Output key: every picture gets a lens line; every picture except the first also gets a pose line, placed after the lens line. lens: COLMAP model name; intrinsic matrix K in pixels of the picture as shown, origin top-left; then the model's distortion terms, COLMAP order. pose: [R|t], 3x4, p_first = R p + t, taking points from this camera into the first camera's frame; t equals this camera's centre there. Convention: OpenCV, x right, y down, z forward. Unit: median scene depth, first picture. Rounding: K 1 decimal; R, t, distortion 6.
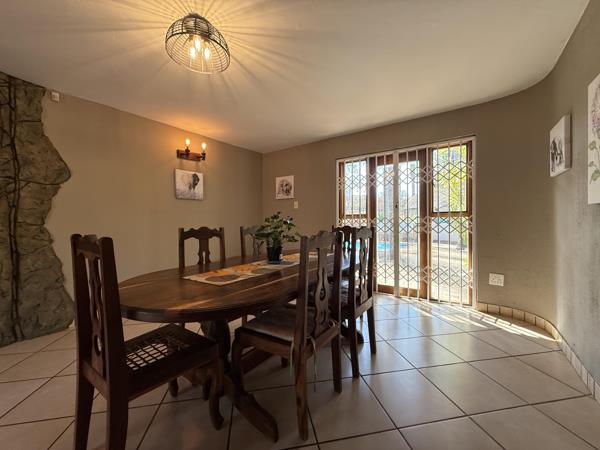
lens RADIAL K [[238.8, 0, 298.8], [0, 238.8, 224.6], [0, 0, 1]] dist [-0.000605, 0.000218]
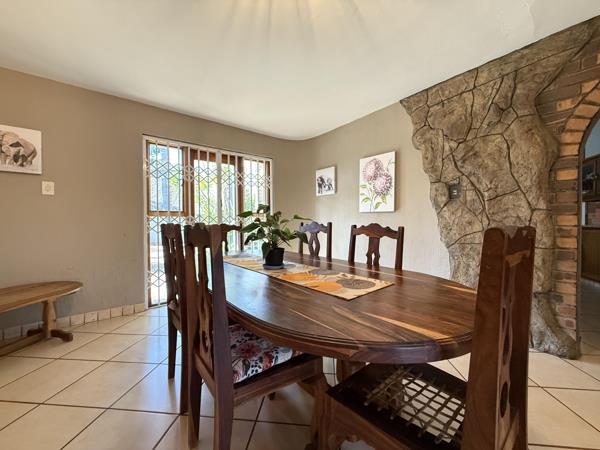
lens RADIAL K [[245.4, 0, 300.3], [0, 245.4, 213.5], [0, 0, 1]] dist [0.089092, 0.000014]
pose [[0.284895, 0.027316, 0.958170, -0.490063], [0.013582, 0.999379, -0.032529, -0.002928], [-0.958463, 0.022281, 0.284346, 0.366797]]
